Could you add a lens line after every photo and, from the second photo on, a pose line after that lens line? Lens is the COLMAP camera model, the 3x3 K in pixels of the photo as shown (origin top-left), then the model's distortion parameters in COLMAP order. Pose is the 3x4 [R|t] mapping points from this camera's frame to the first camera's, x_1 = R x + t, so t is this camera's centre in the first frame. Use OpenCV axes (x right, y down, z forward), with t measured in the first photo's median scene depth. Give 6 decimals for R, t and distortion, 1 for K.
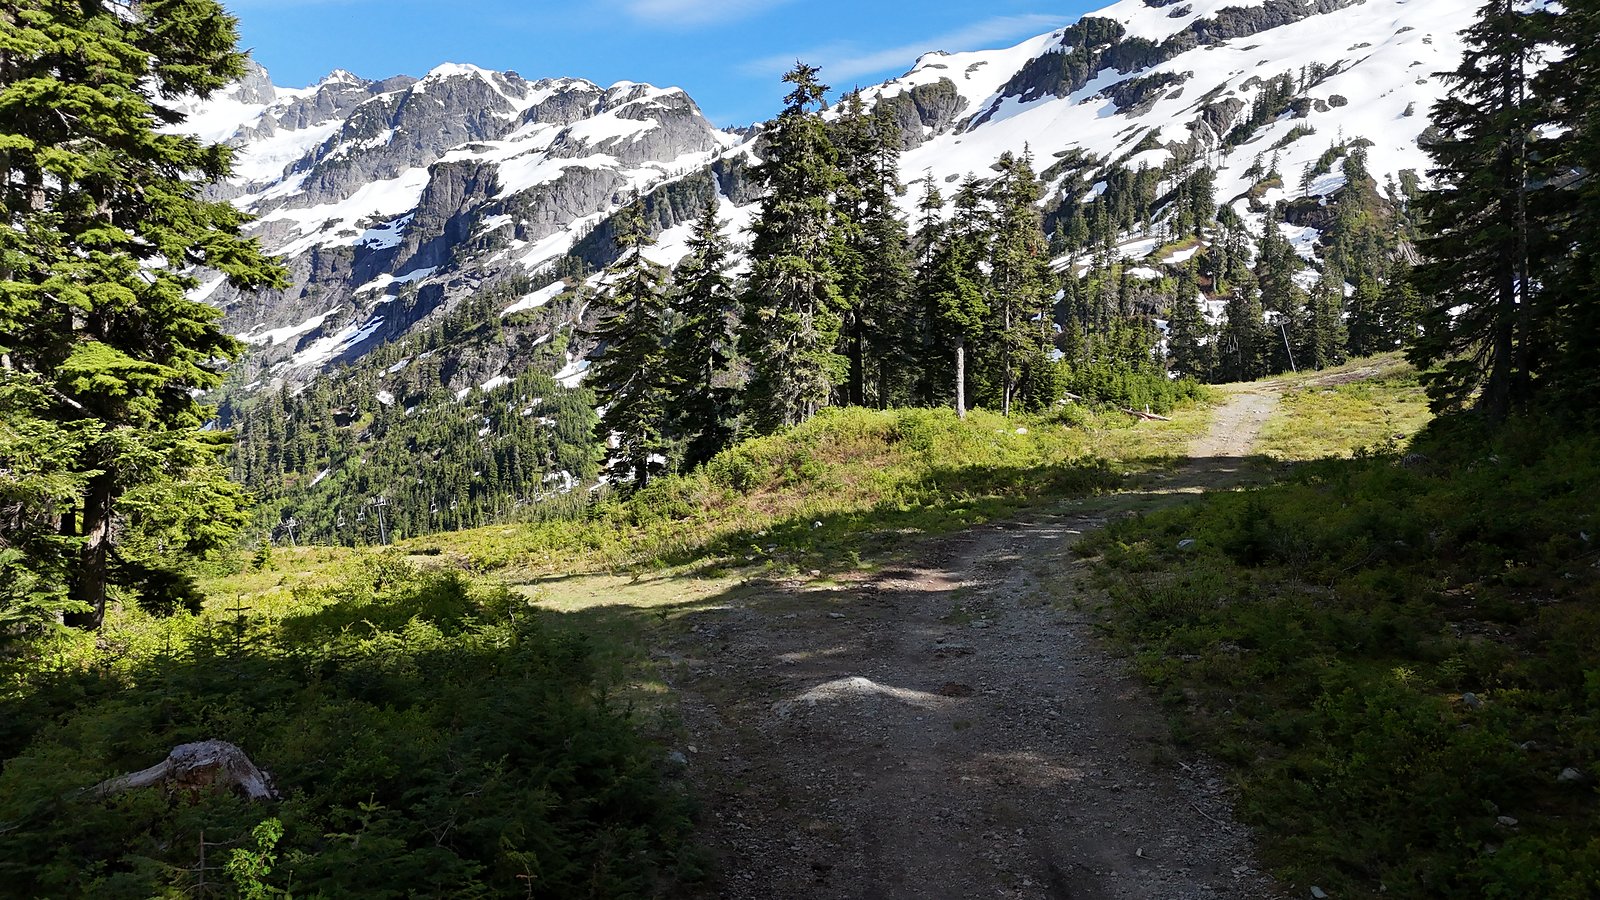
lens RADIAL K [[1147.8, 0, 811.9], [0, 1147.8, 458.3], [0, 0, 1]] dist [0.077900, -0.117396]
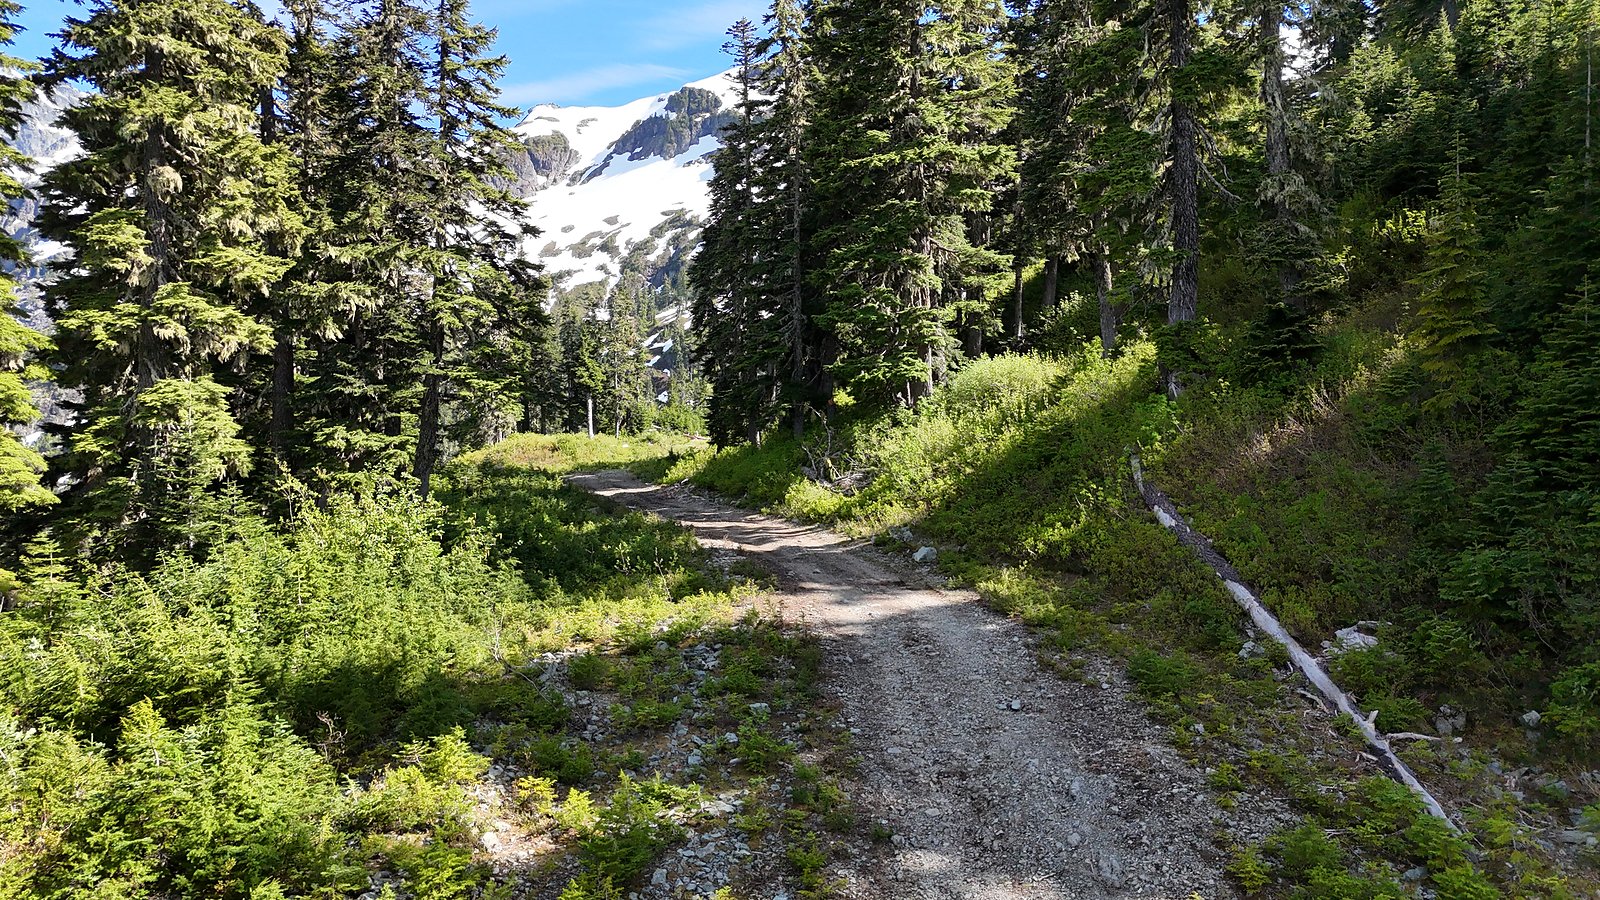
lens RADIAL K [[1147.8, 0, 811.9], [0, 1147.8, 458.3], [0, 0, 1]] dist [0.077900, -0.117396]
pose [[0.946970, -0.019048, 0.320756, -0.100117], [0.029738, 0.999152, -0.028462, 0.046859], [-0.319942, 0.036491, 0.946734, -0.669476]]
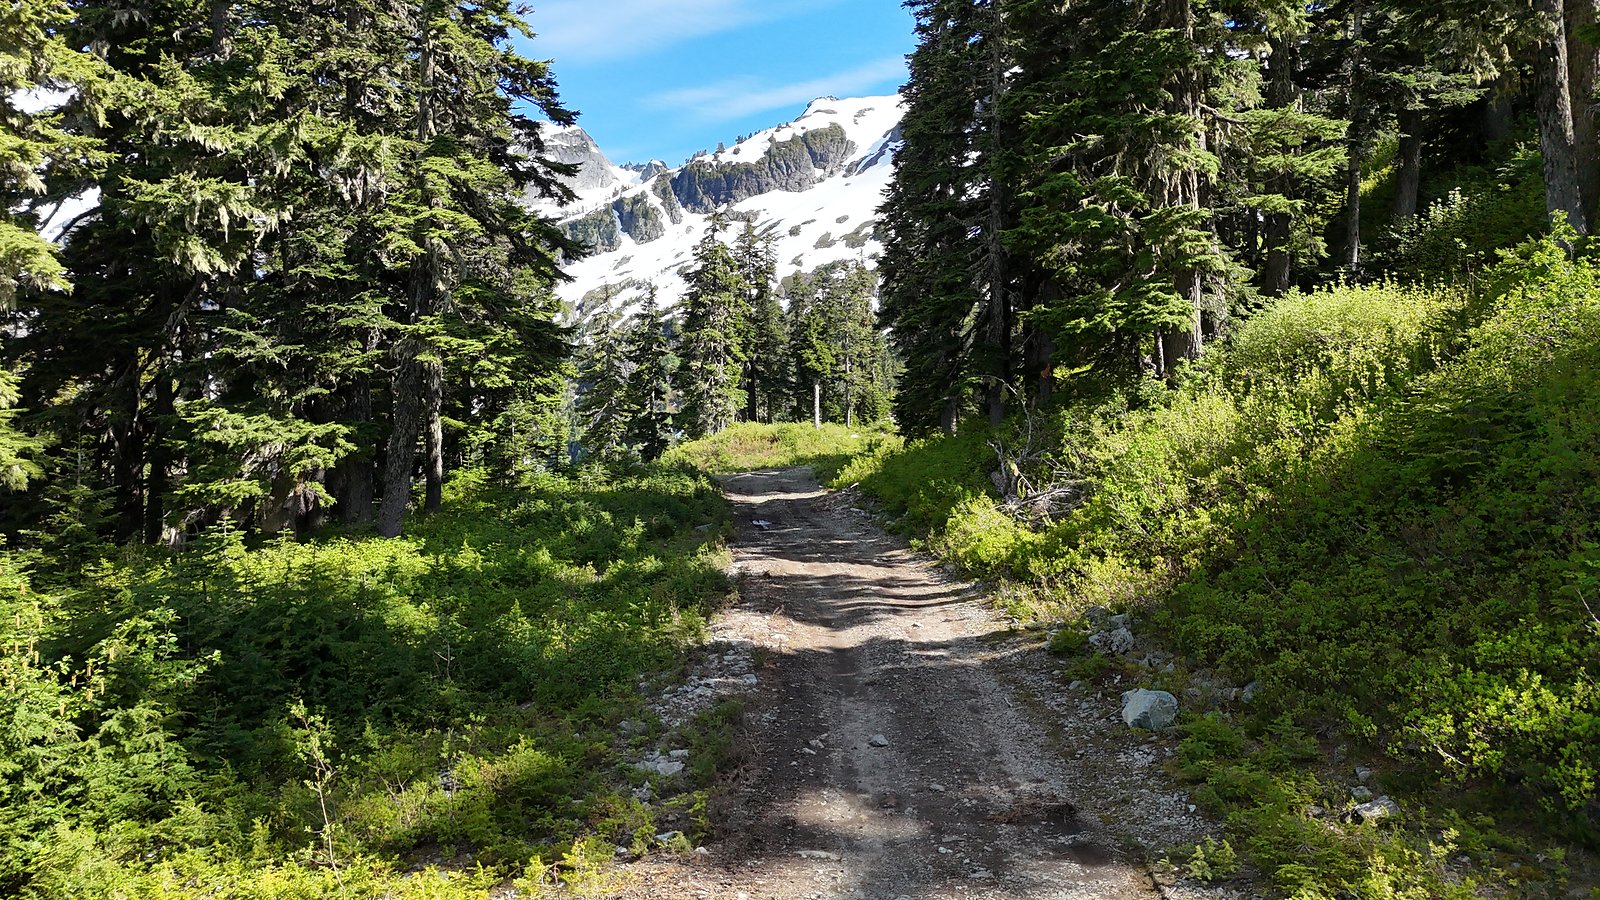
lens RADIAL K [[1147.8, 0, 811.9], [0, 1147.8, 458.3], [0, 0, 1]] dist [0.077900, -0.117396]
pose [[0.996162, -0.014778, 0.086273, -0.014076], [0.016982, 0.999547, -0.024861, 0.038707], [-0.085866, 0.026230, 0.995961, -0.498876]]
